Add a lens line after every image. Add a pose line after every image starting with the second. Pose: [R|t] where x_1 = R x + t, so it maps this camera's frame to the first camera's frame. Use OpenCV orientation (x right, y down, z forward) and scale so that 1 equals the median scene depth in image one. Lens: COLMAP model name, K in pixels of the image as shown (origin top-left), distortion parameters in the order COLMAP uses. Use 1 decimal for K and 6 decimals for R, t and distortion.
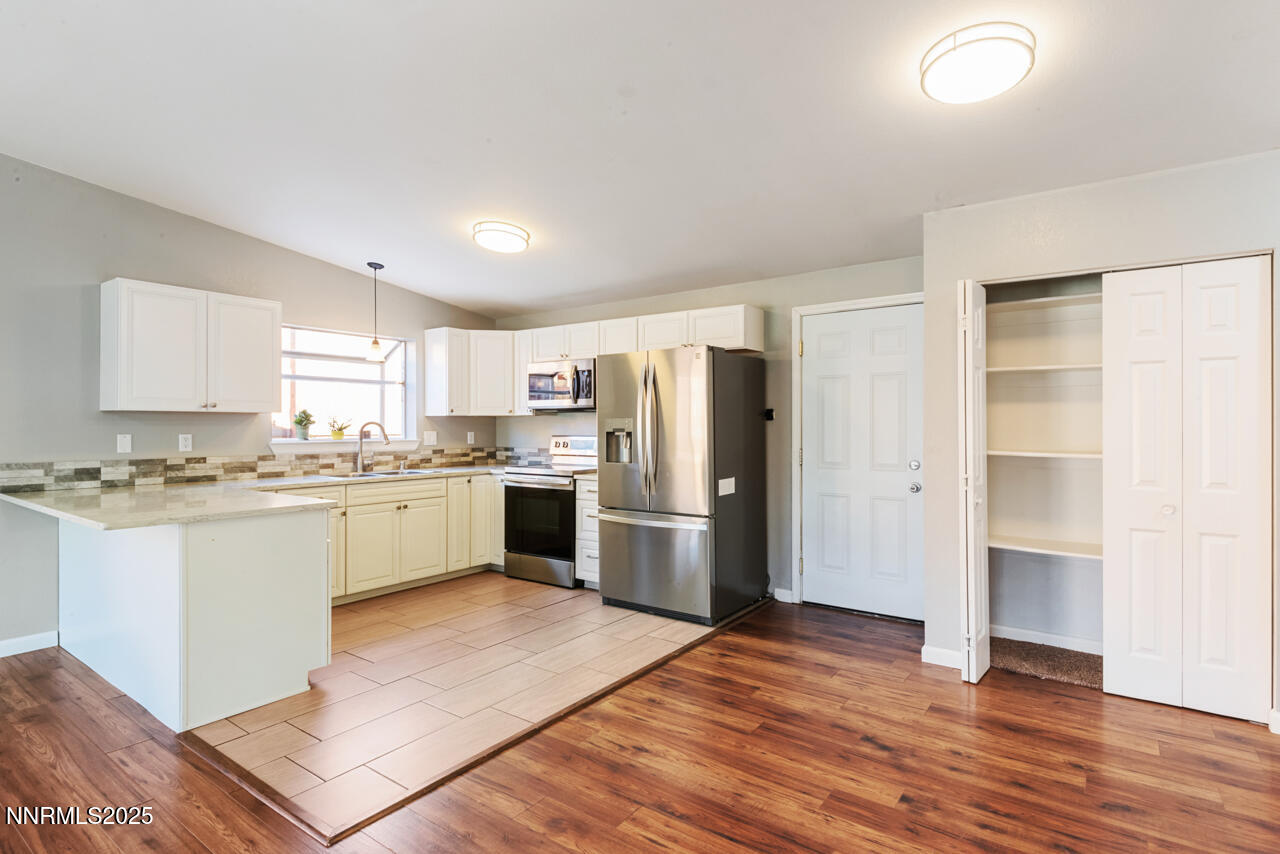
lens RADIAL K [[640.0, 0, 640.0], [0, 640.0, 427.0], [0, 0, 1]] dist [0.026744, -0.026115]
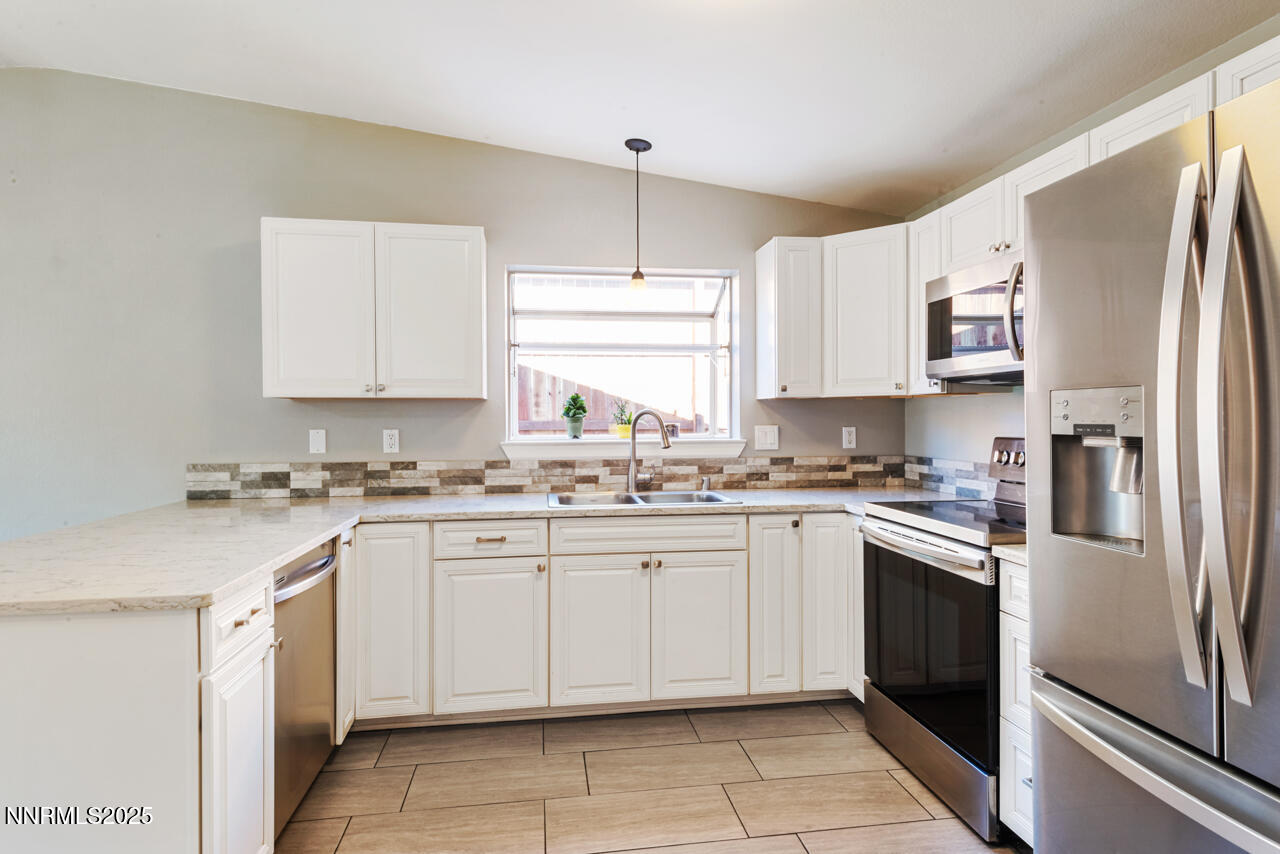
lens RADIAL K [[679.4, 0, 643.9], [0, 679.4, 418.1], [0, 0, 1]] dist [0.029317, -0.024218]
pose [[0.696813, -0.001381, -0.717251, 0.044249], [0.003145, 0.999994, 0.001129, -0.001483], [0.717245, -0.003042, 0.696814, 0.596854]]
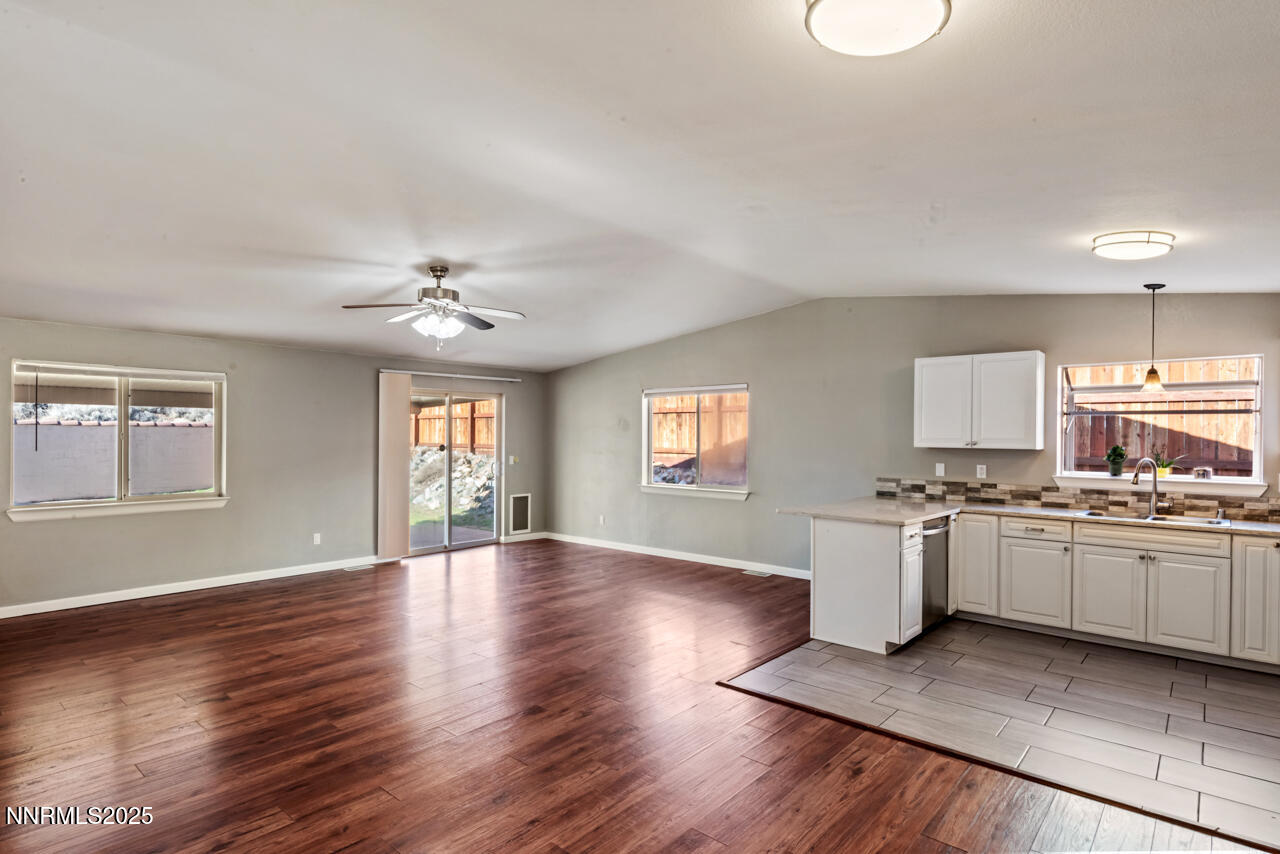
lens RADIAL K [[676.3, 0, 636.8], [0, 676.3, 439.8], [0, 0, 1]] dist [0.042913, -0.023617]
pose [[-0.092975, 0.005360, -0.995654, 0.643277], [-0.010414, 0.999926, 0.006355, -0.036144], [0.995614, 0.010959, -0.092913, 0.393323]]
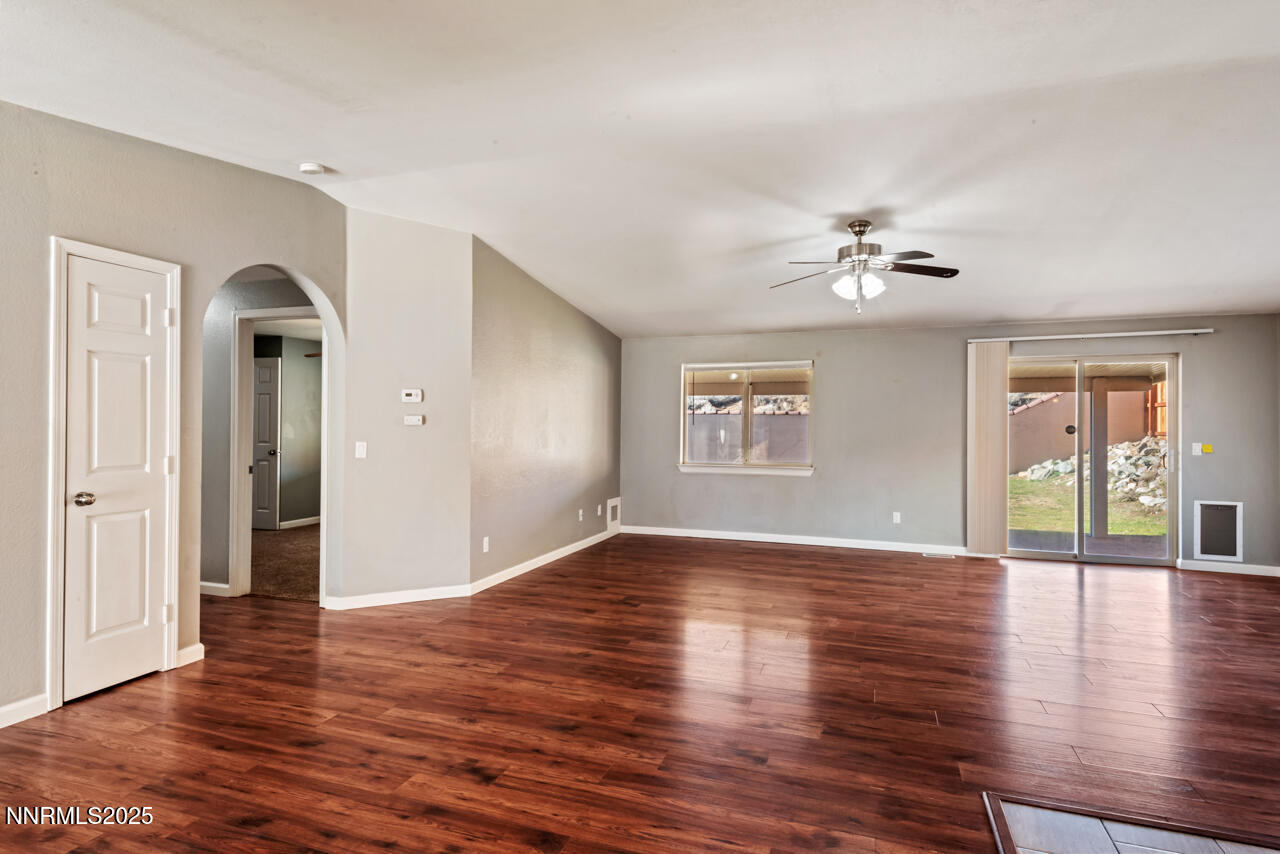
lens RADIAL K [[679.2, 0, 618.6], [0, 679.2, 423.2], [0, 0, 1]] dist [0.021901, 0.000073]
pose [[-0.964548, -0.007184, -0.263811, 0.199969], [-0.008285, 0.999961, 0.003061, -0.008232], [0.263779, 0.005138, -0.964569, 0.839379]]
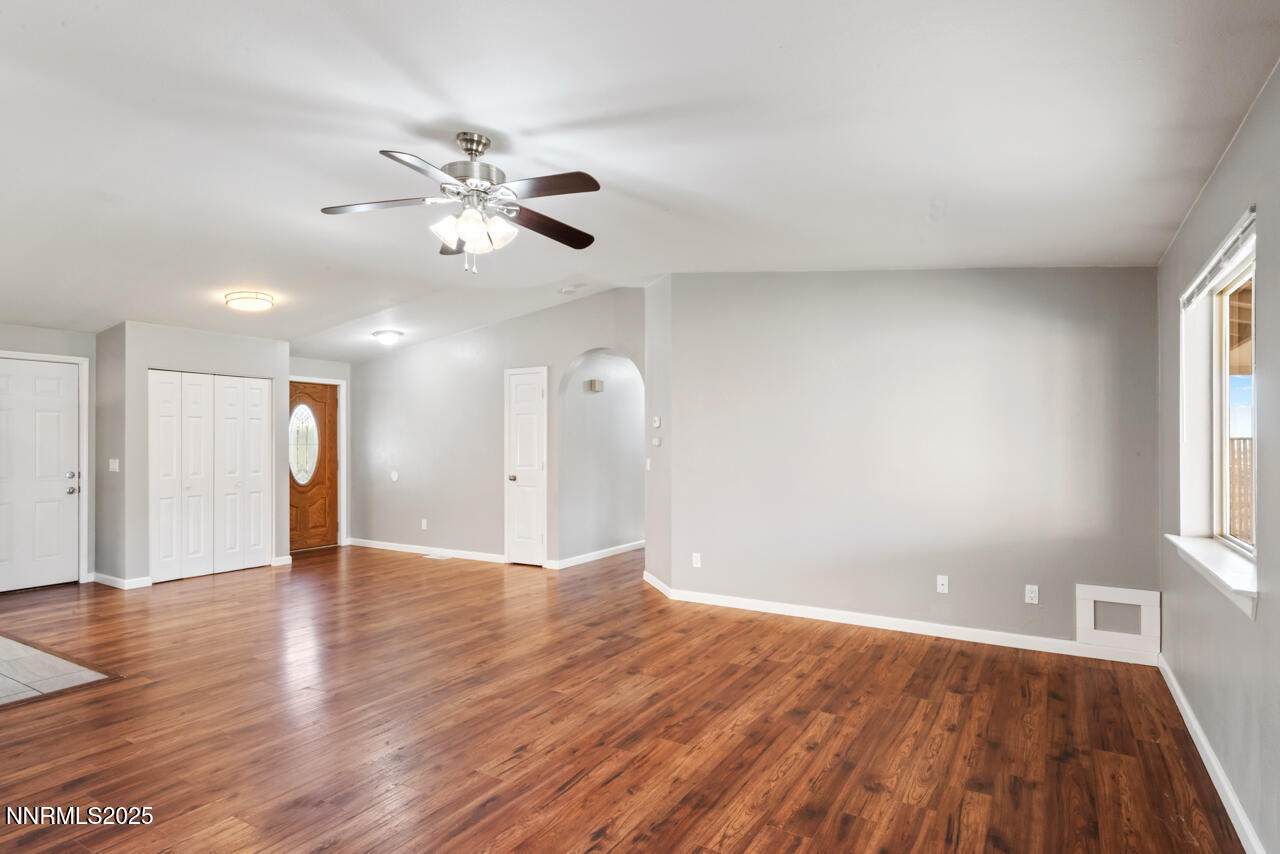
lens RADIAL K [[676.3, 0, 636.8], [0, 676.3, 439.8], [0, 0, 1]] dist [0.042913, -0.023617]
pose [[-0.085215, 0.007591, 0.996334, -1.062940], [0.005005, 0.999962, -0.007191, -0.001643], [-0.996350, 0.004374, -0.085250, -0.119182]]
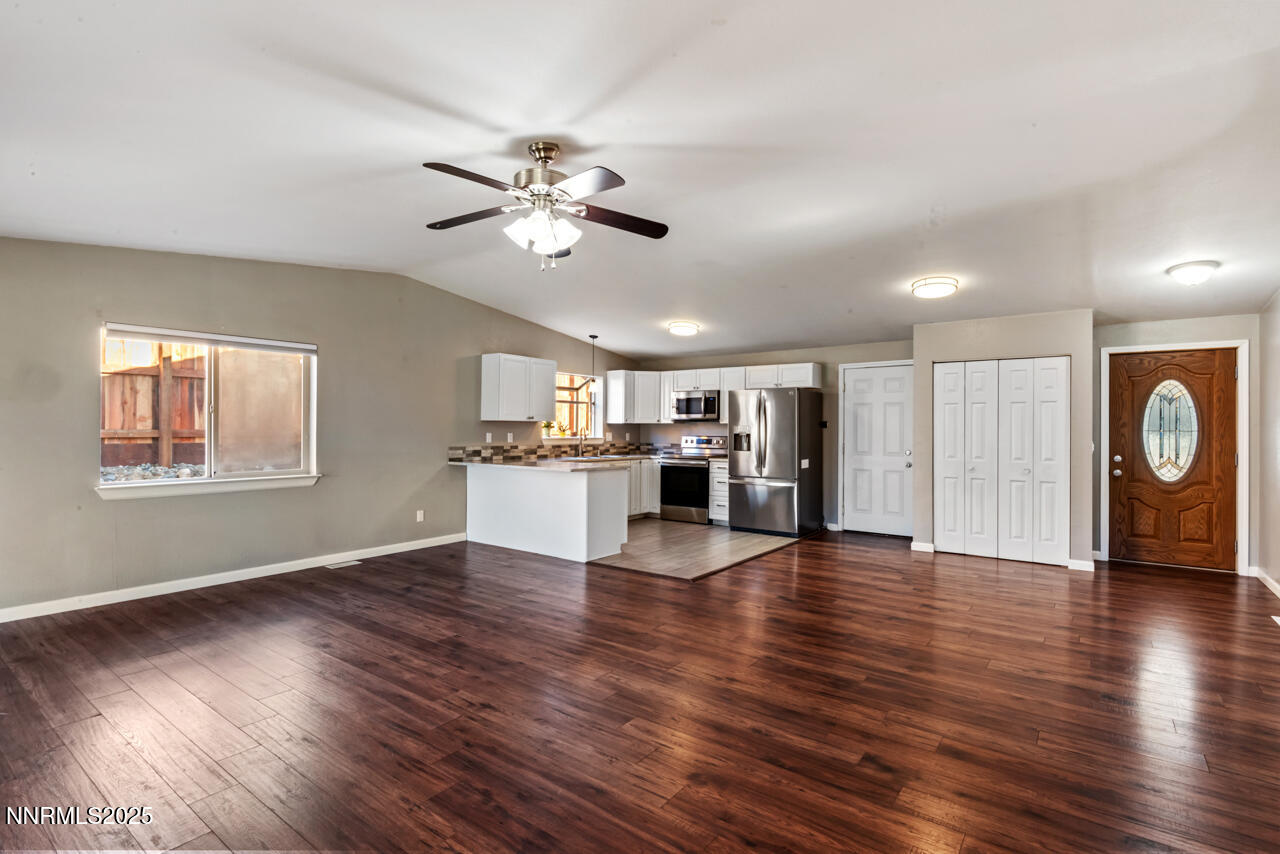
lens RADIAL K [[607.5, 0, 637.2], [0, 607.5, 429.7], [0, 0, 1]] dist [0.015422, -0.000510]
pose [[0.999906, 0.007462, -0.011469, -0.287831], [-0.007482, 0.999970, -0.001741, 0.001581], [0.011456, 0.001827, 0.999933, -0.661404]]
